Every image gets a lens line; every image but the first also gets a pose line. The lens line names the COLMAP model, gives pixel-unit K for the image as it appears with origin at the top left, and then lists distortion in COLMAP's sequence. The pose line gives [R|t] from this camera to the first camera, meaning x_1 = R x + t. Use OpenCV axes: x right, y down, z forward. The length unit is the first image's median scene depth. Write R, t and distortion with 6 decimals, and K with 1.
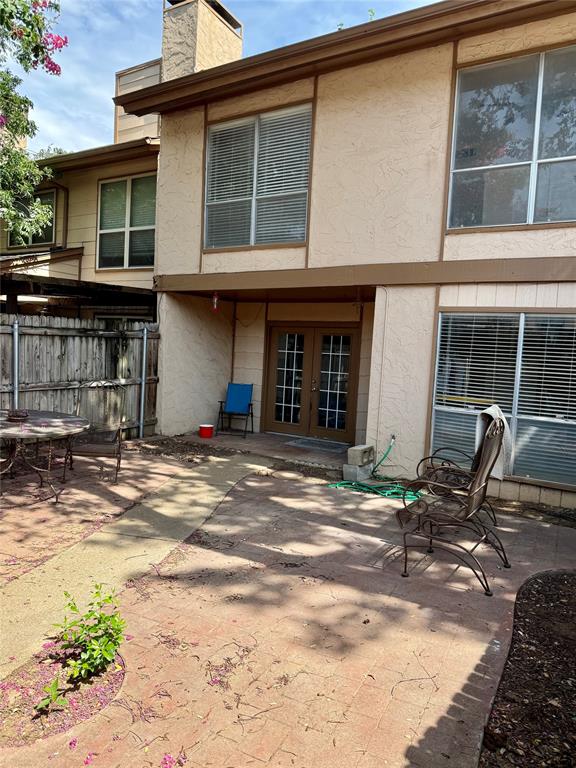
lens RADIAL K [[546.3, 0, 267.4], [0, 546.3, 383.6], [0, 0, 1]] dist [0.057131, -0.077137]
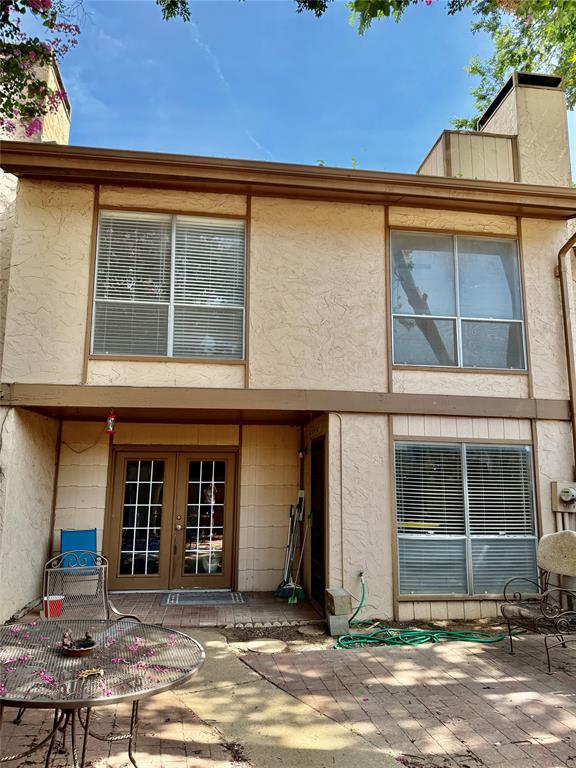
lens RADIAL K [[546.3, 0, 267.4], [0, 546.3, 383.6], [0, 0, 1]] dist [0.057131, -0.077137]
pose [[0.764279, 0.069122, 0.641171, -0.503071], [0.067094, 0.980321, -0.185660, -0.054958], [-0.641387, 0.184914, 0.744601, 0.334514]]
